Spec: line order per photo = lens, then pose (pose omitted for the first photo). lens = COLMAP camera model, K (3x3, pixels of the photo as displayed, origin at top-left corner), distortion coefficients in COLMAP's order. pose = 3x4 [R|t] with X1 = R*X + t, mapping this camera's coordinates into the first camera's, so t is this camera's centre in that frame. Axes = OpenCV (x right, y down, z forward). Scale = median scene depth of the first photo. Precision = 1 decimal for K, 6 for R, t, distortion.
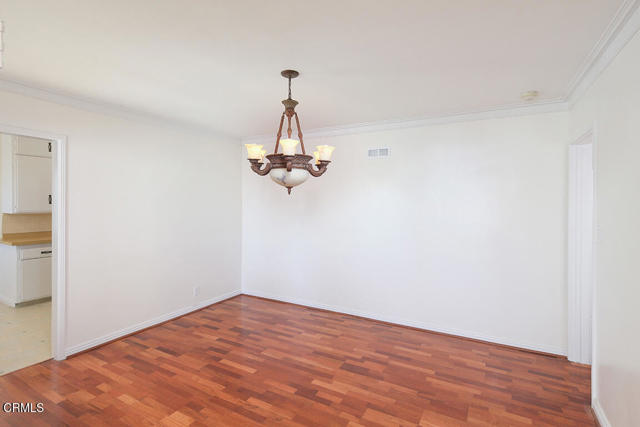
lens RADIAL K [[312.4, 0, 322.5], [0, 312.4, 211.3], [0, 0, 1]] dist [0.002039, -0.000067]
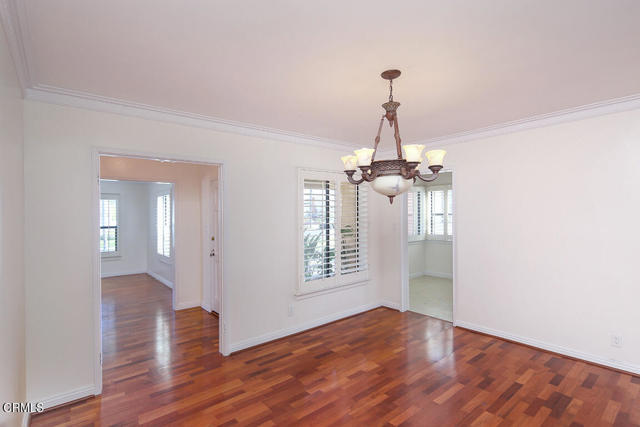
lens RADIAL K [[312.4, 0, 319.3], [0, 312.4, 213.4], [0, 0, 1]] dist [0.002039, -0.000067]
pose [[-0.363005, -0.006722, -0.931763, 0.622500], [-0.016731, 0.999860, -0.000695, -0.016651], [0.931637, 0.015337, -0.363067, 0.844966]]
